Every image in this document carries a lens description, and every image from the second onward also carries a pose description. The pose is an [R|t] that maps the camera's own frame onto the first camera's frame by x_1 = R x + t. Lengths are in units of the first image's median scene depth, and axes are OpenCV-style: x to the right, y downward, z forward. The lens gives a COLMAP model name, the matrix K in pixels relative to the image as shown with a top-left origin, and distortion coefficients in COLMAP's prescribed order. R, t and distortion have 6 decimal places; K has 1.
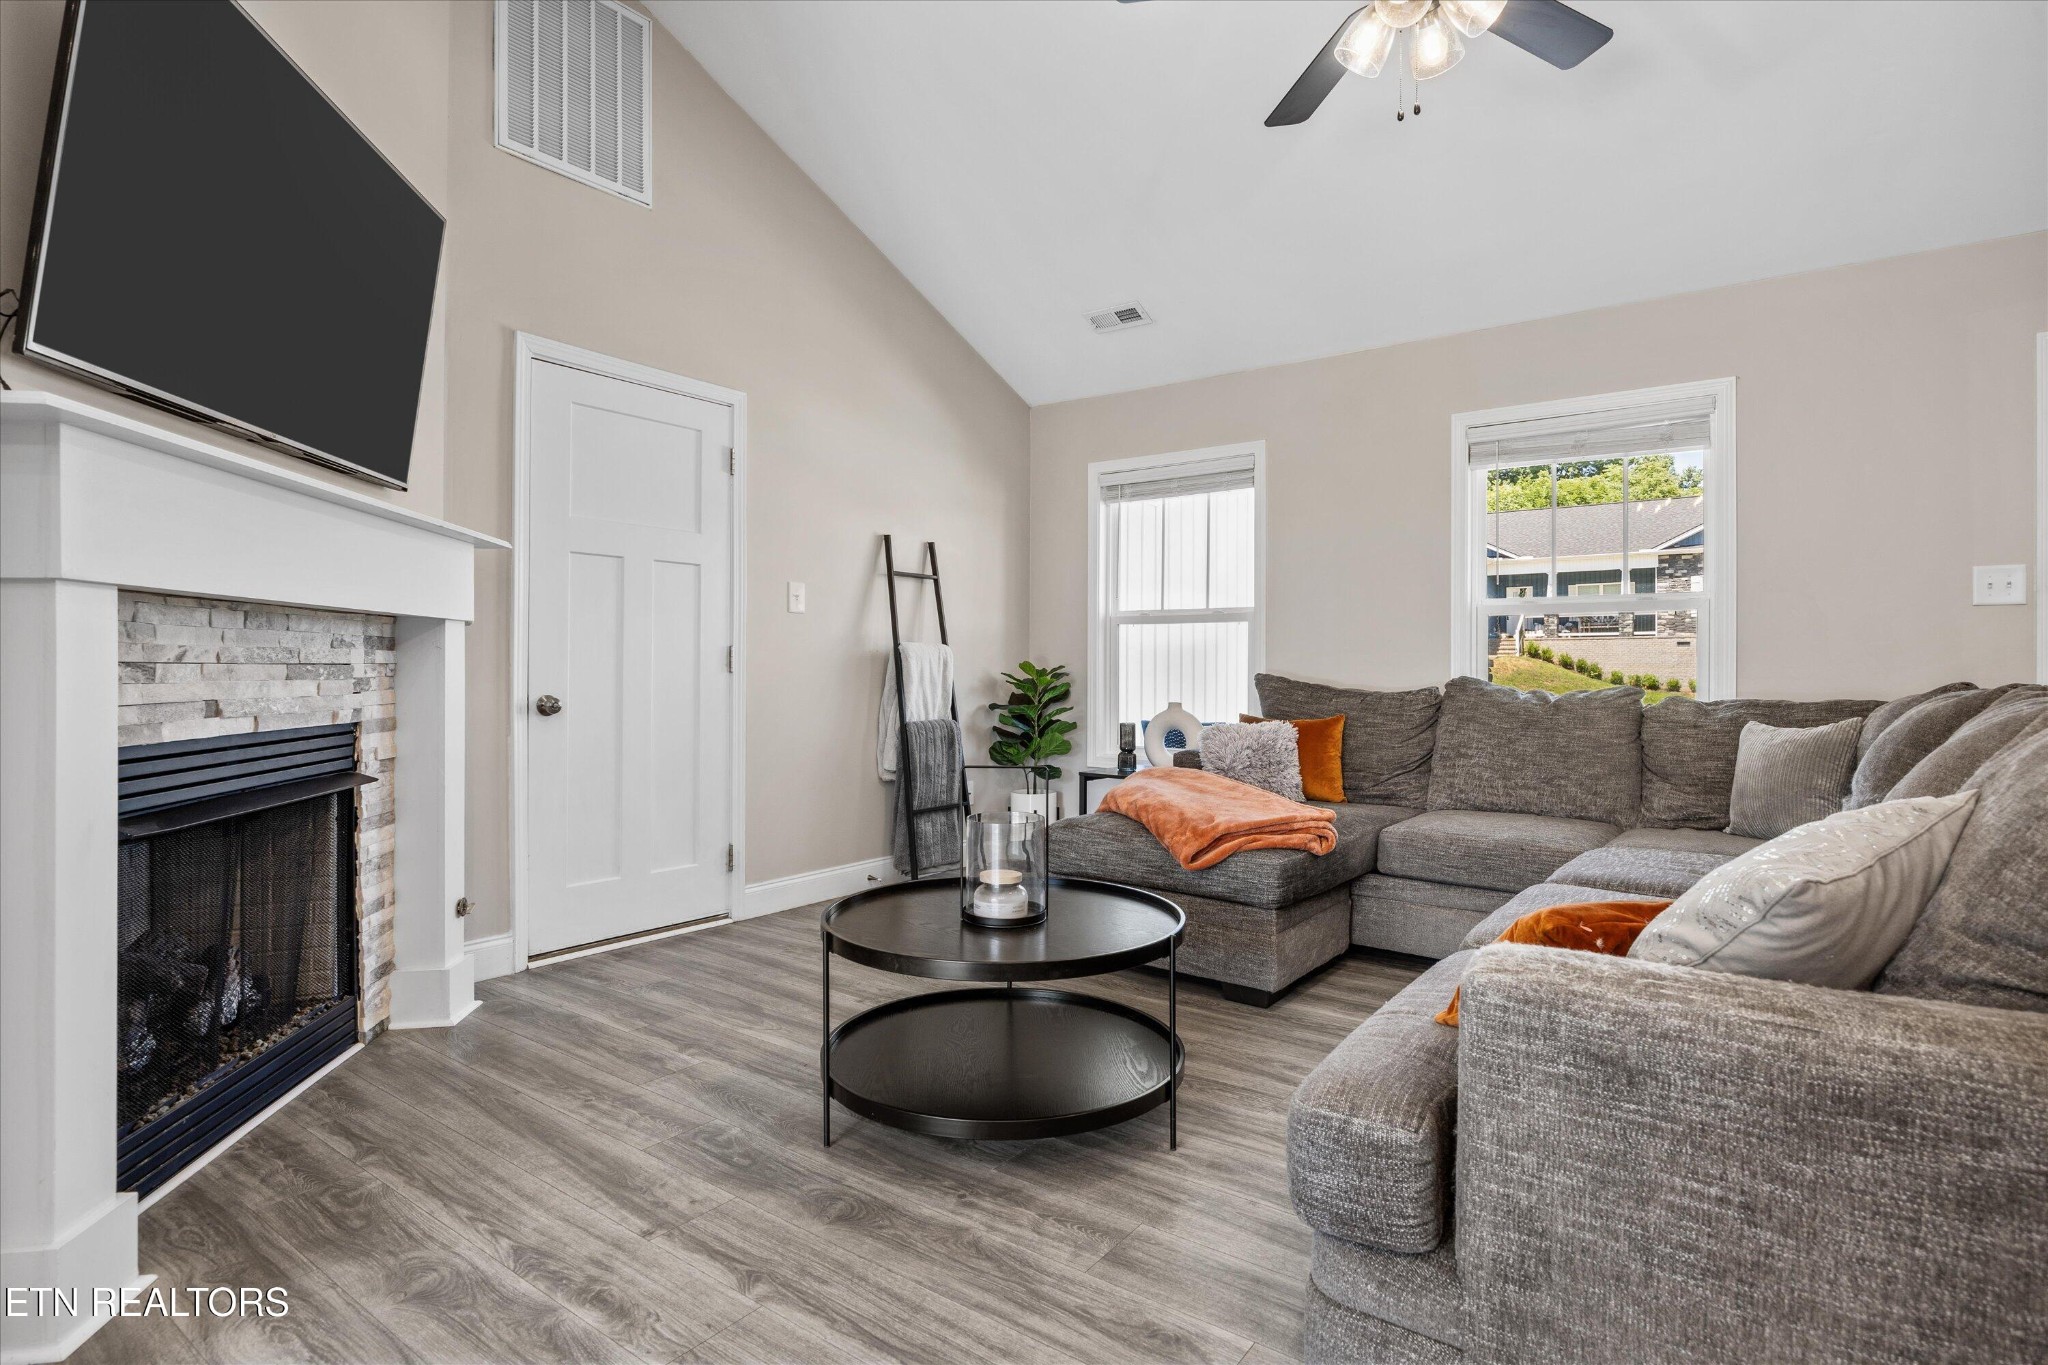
lens RADIAL K [[1029.7, 0, 1028.9], [0, 1029.7, 665.2], [0, 0, 1]] dist [-0.013727, 0.000351]
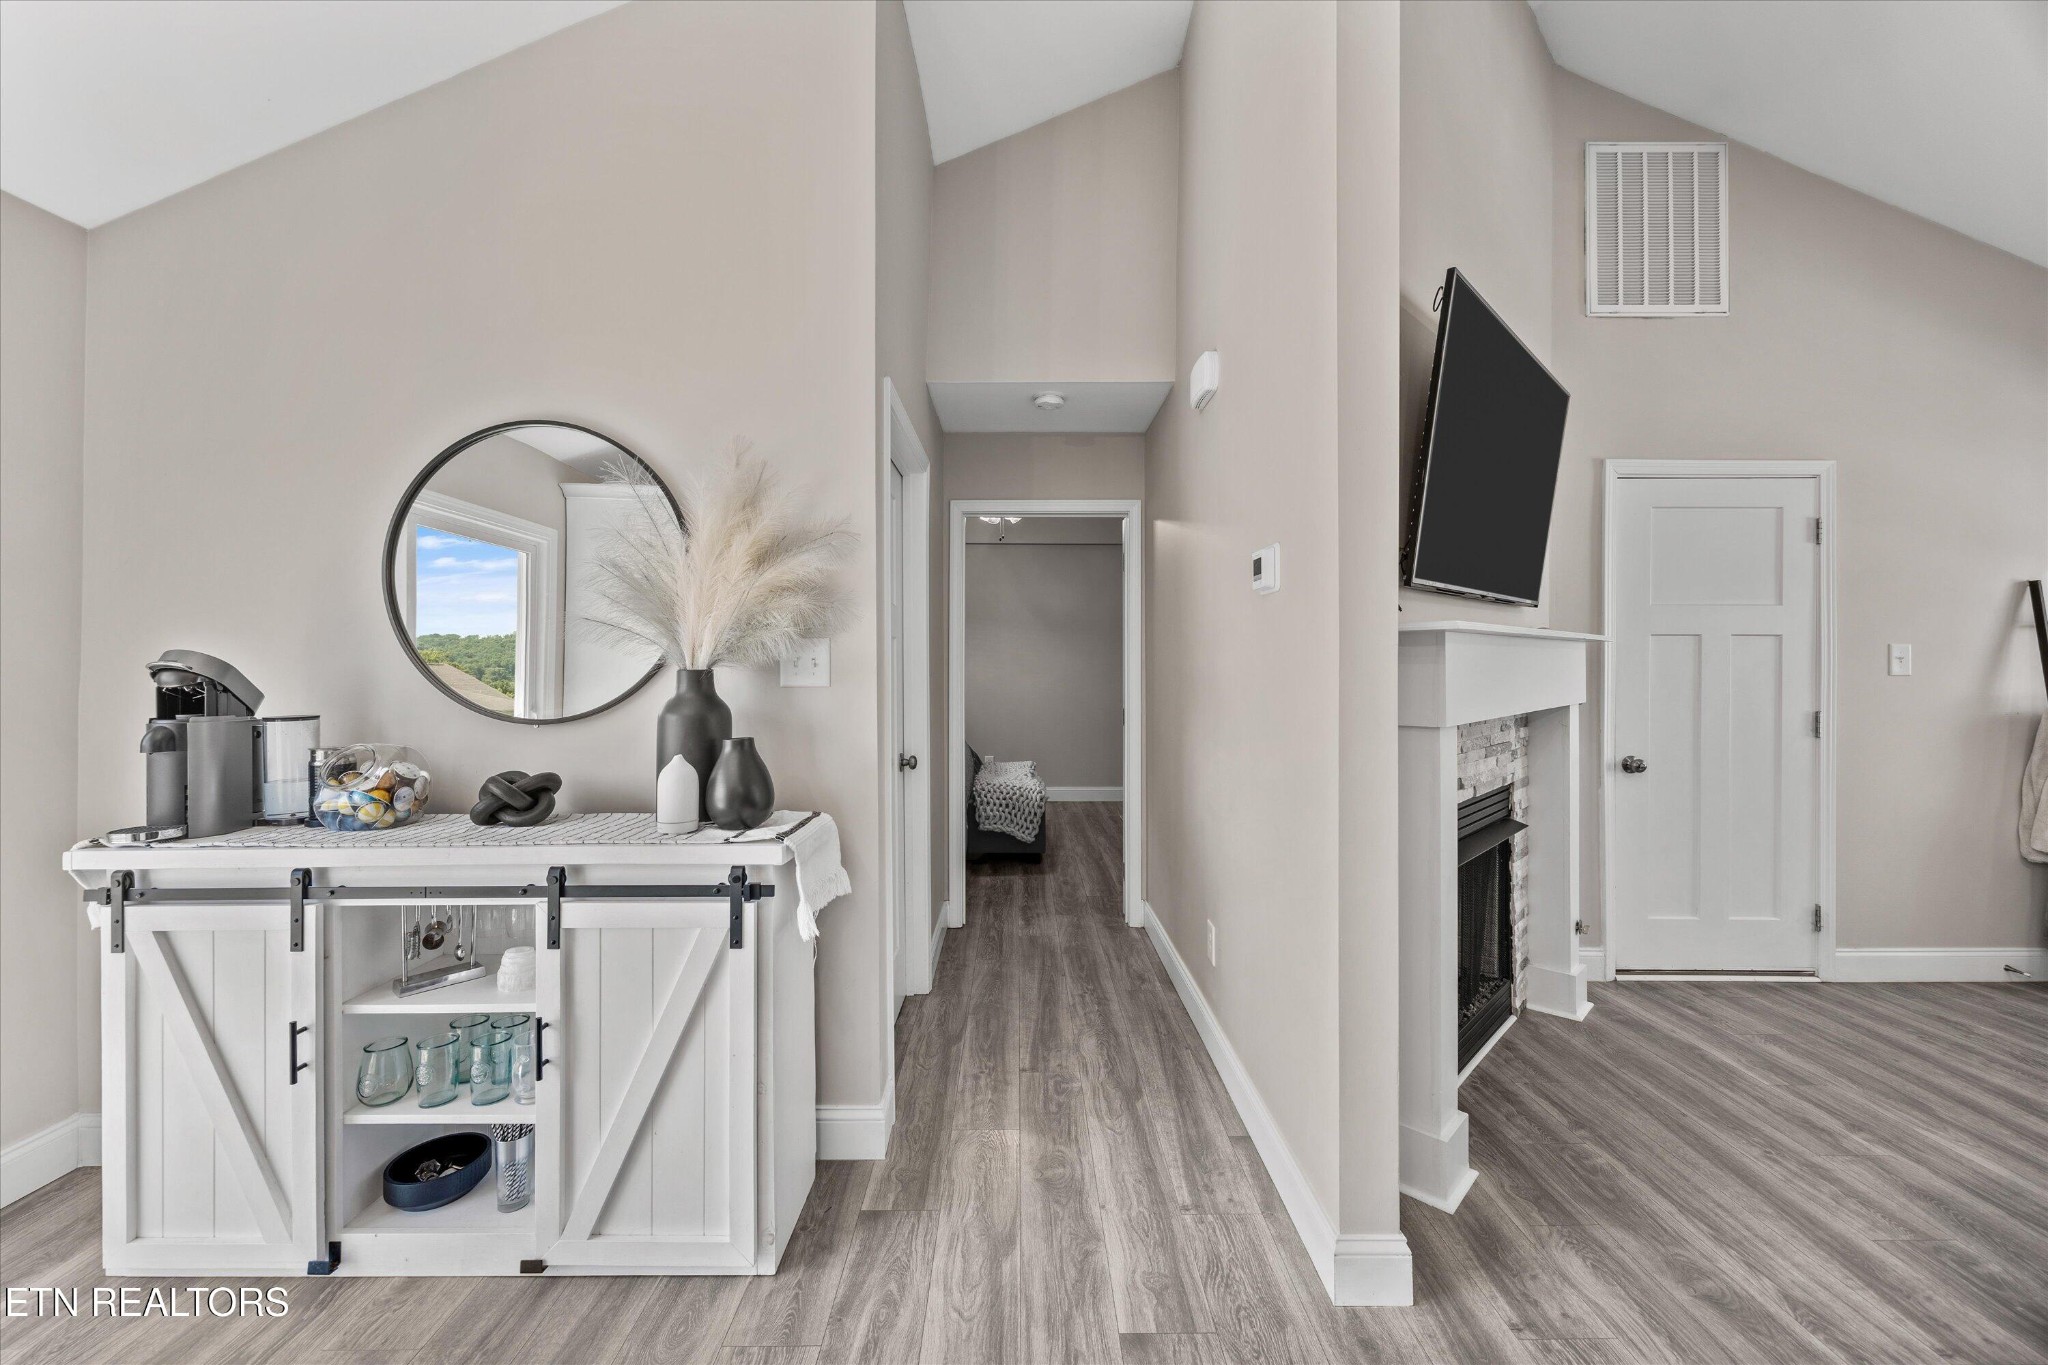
lens RADIAL K [[792.1, 0, 1022.9], [0, 792.1, 667.9], [0, 0, 1]] dist [0.001257, 0.000119]
pose [[0.592791, 0.000513, -0.805356, -0.144682], [0.004246, 0.999984, 0.003762, -0.080867], [0.805345, -0.005650, 0.592779, -0.124791]]
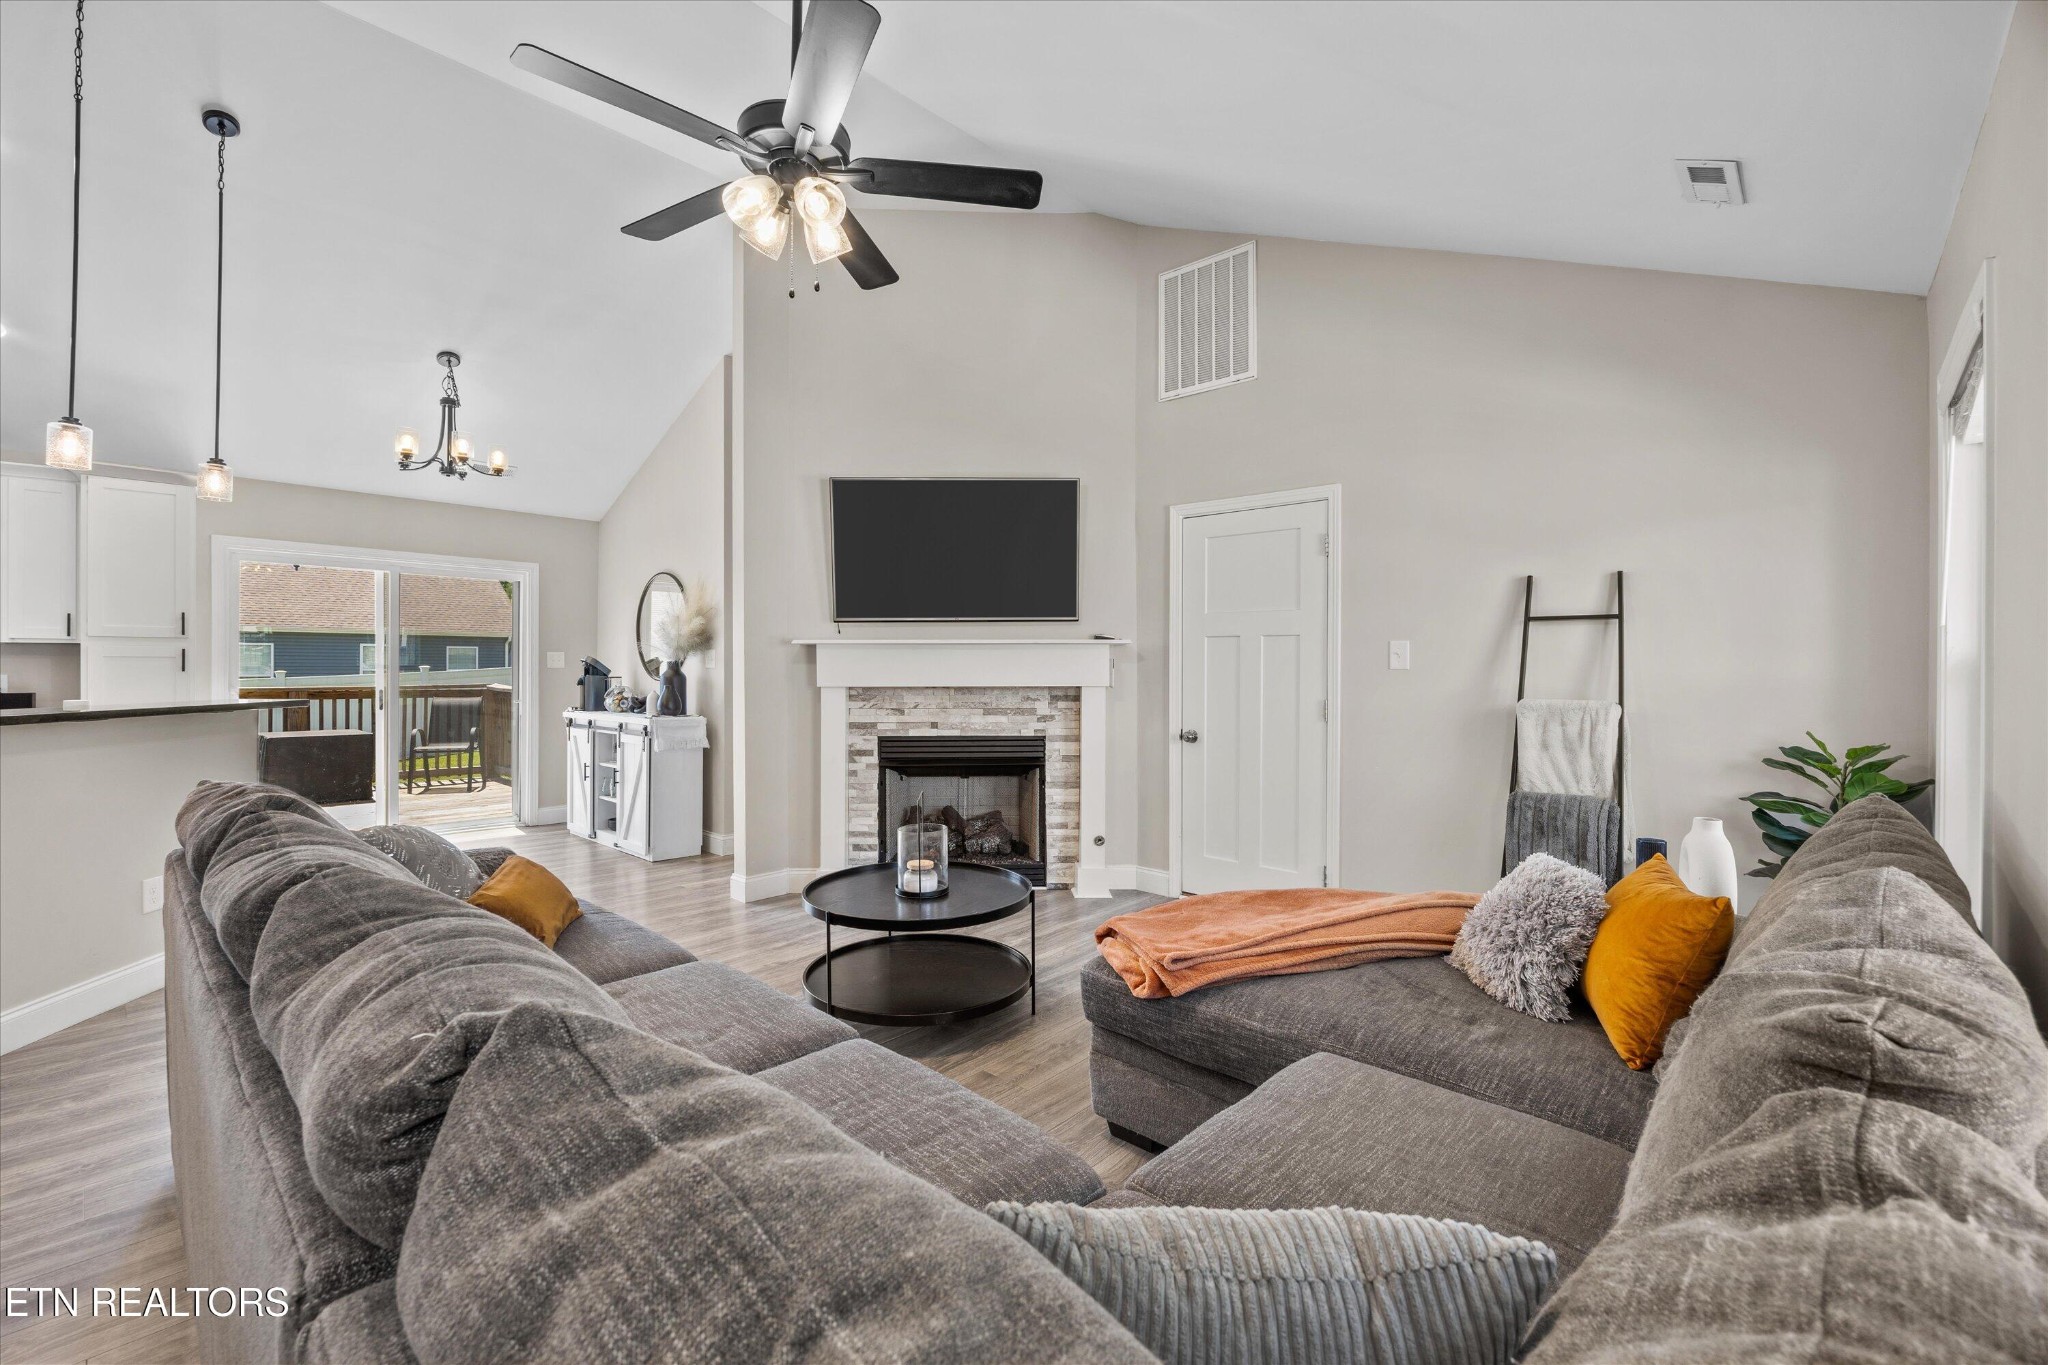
lens RADIAL K [[877.1, 0, 1045.4], [0, 877.1, 666.6], [0, 0, 1]] dist [-0.001848, -0.000101]
pose [[-0.107468, -0.001679, -0.994207, 0.894795], [0.000042, 0.999999, -0.001694, -0.065834], [0.994209, -0.000224, -0.107468, 0.926191]]
